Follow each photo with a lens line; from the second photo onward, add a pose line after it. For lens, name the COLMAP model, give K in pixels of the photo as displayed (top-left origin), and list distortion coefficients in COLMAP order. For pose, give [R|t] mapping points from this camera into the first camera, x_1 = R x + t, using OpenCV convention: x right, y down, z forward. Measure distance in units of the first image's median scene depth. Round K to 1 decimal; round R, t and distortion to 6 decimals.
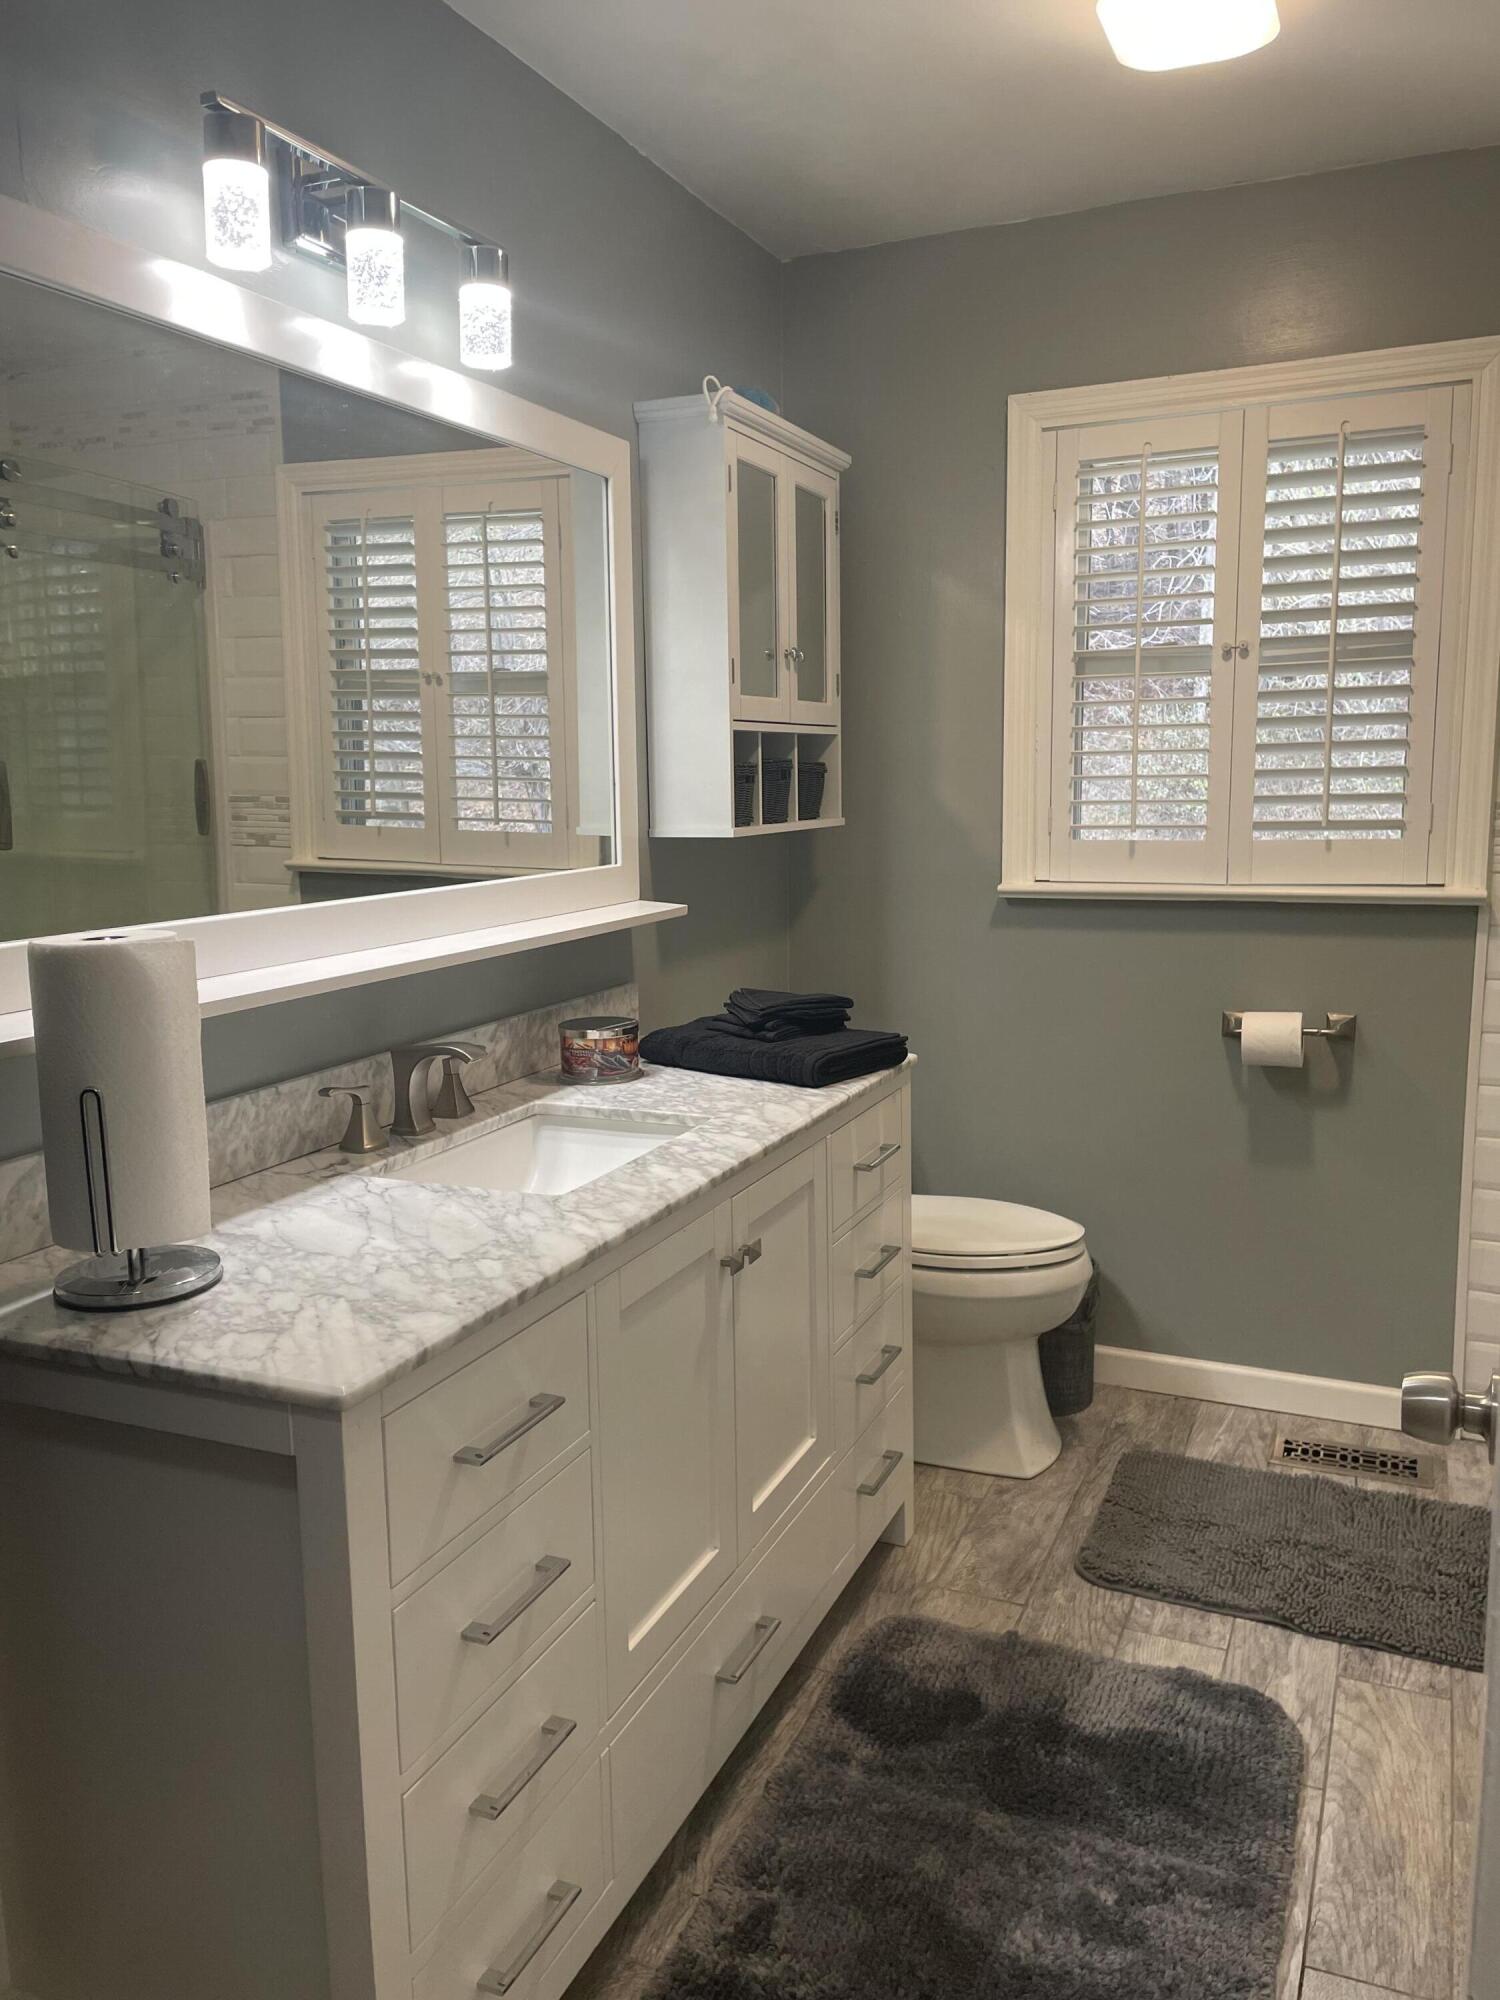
lens RADIAL K [[1505.1, 0, 754.8], [0, 1505.1, 998.9], [0, 0, 1]] dist [0.054088, -0.055100]
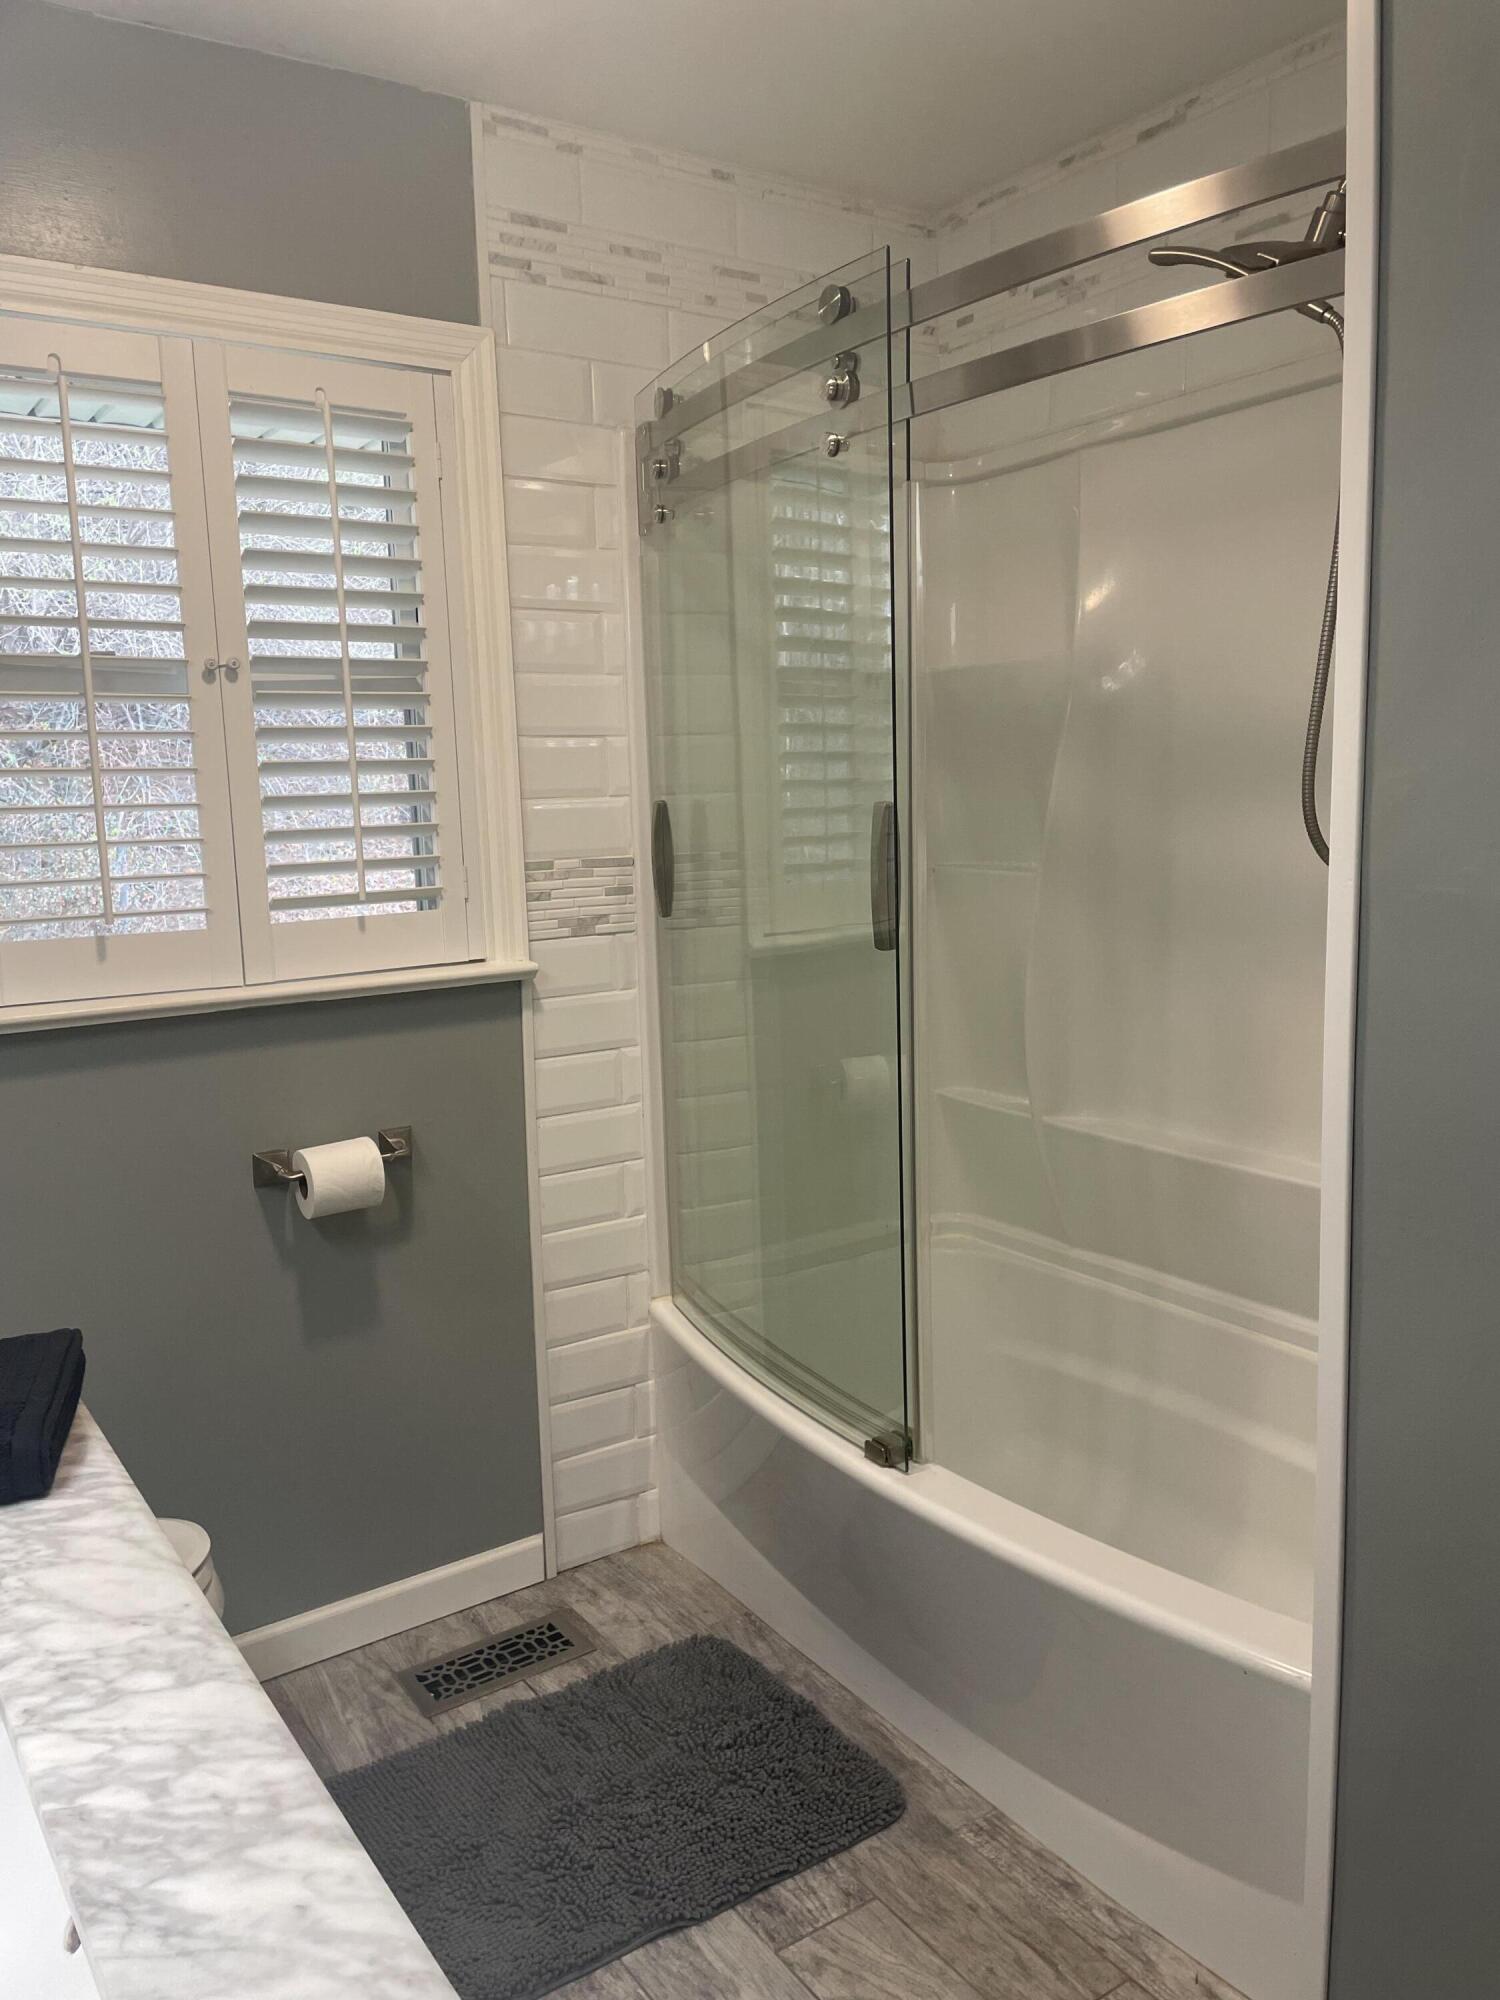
lens RADIAL K [[1505.1, 0, 761.8], [0, 1505.1, 991.8], [0, 0, 1]] dist [0.054088, -0.055100]
pose [[0.526453, -0.115490, 0.842324, -0.198259], [0.144468, 0.988475, 0.045236, -0.077386], [-0.837840, 0.097875, 0.537070, 0.435126]]
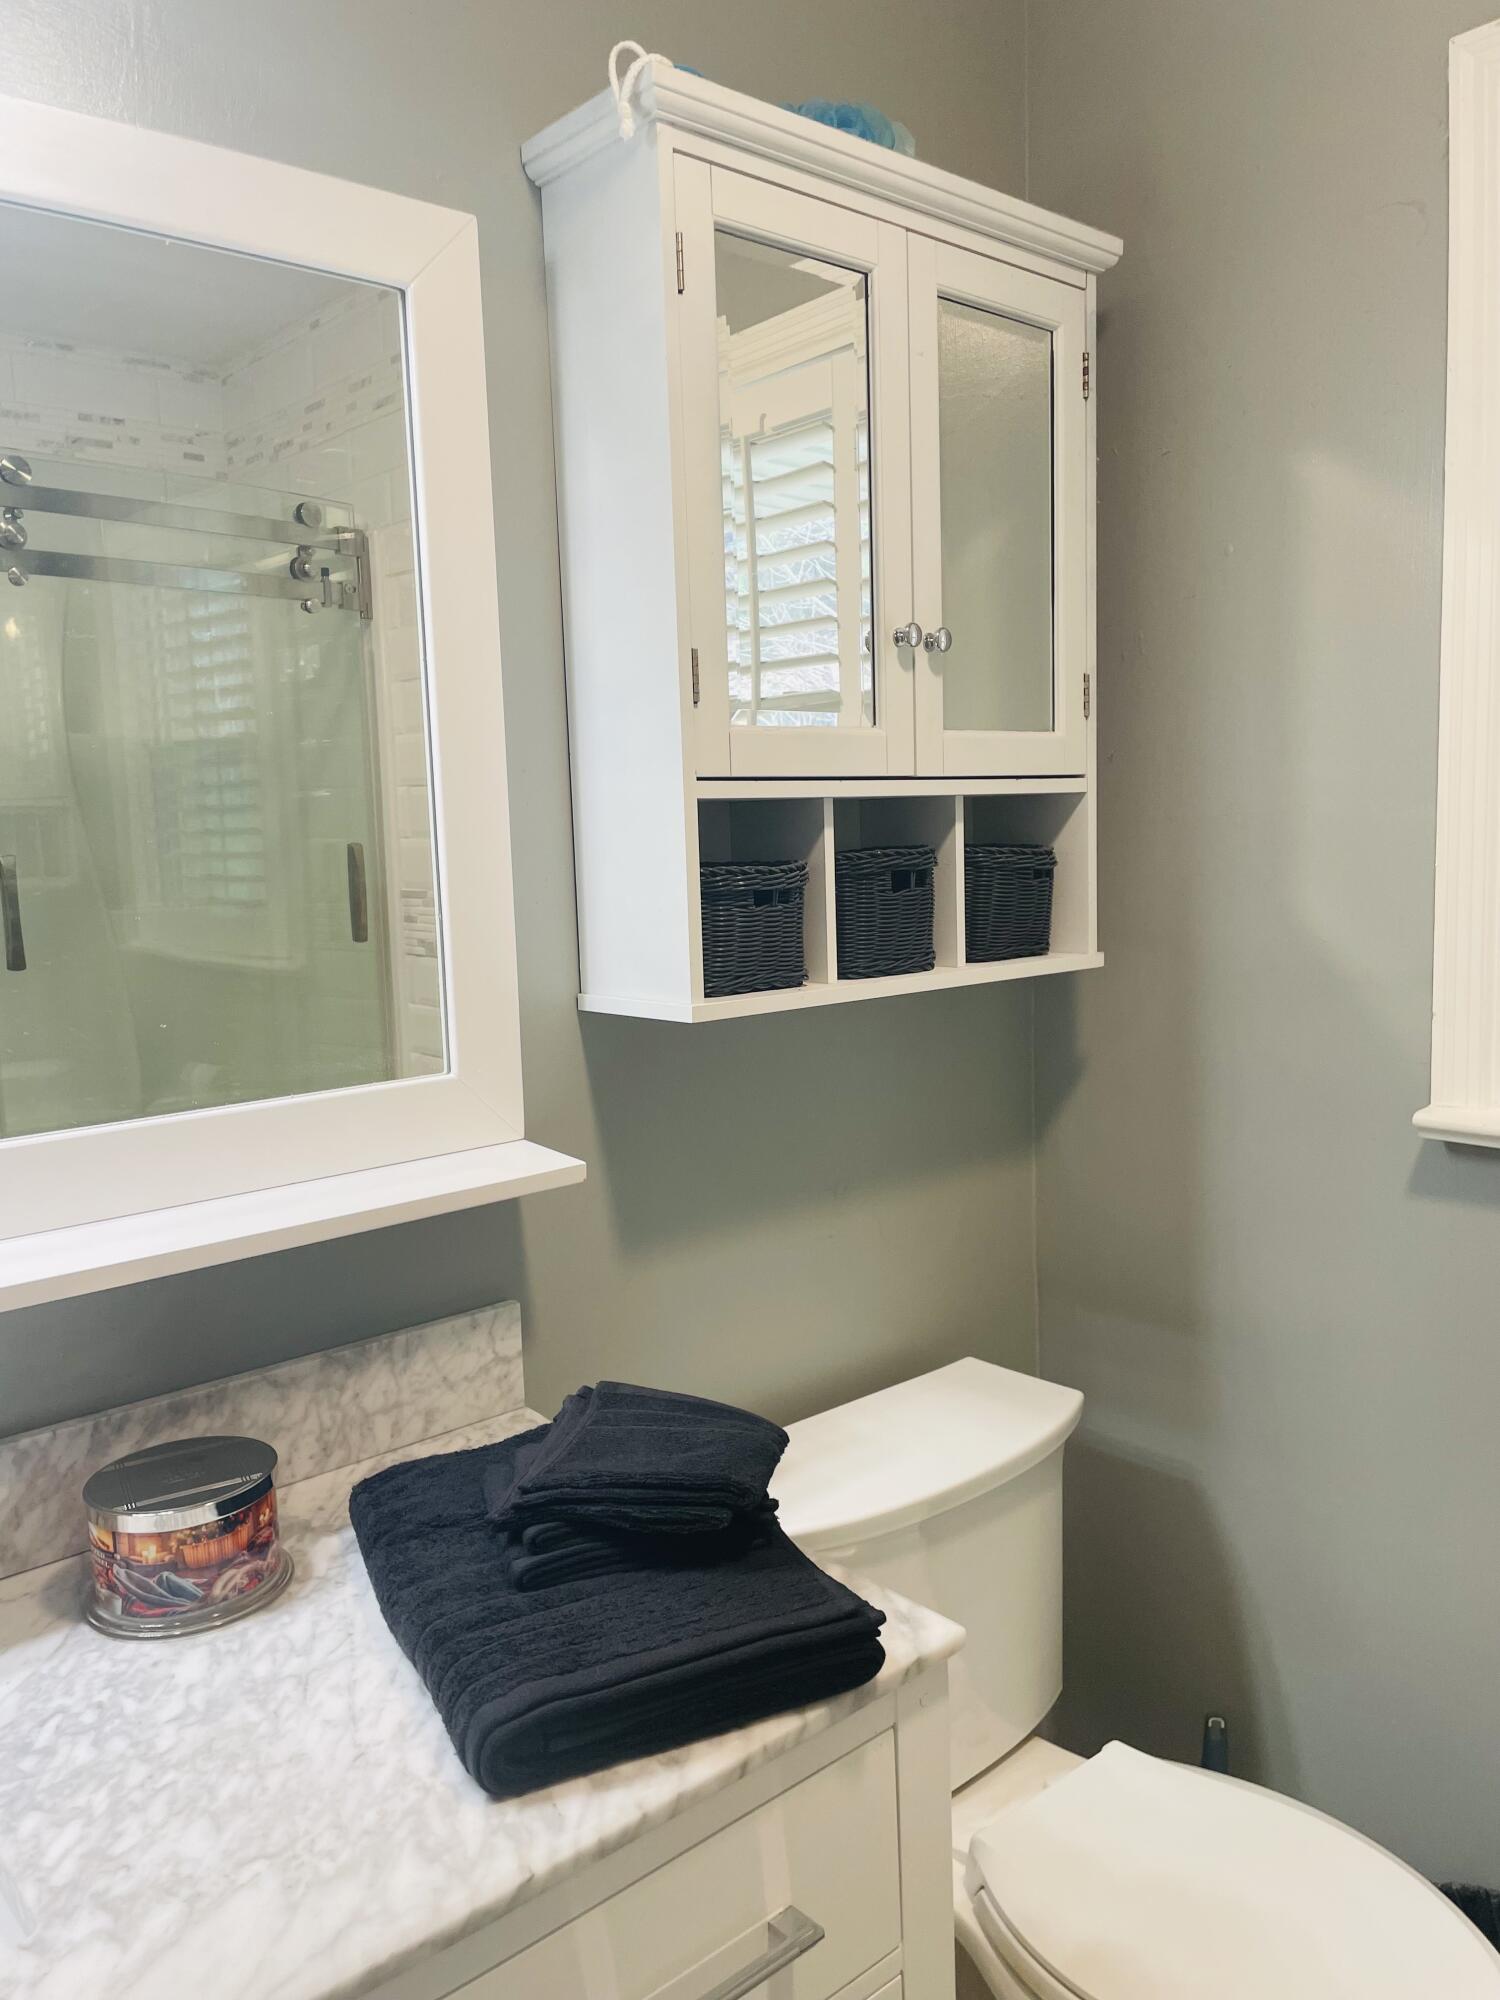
lens RADIAL K [[1505.1, 0, 751.3], [0, 1505.1, 1005.3], [0, 0, 1]] dist [0.054088, -0.055100]
pose [[0.901944, 0.034221, -0.430495, 0.205858], [-0.045306, 0.998853, -0.015521, -0.106436], [0.429469, 0.033503, 0.902460, 0.579821]]
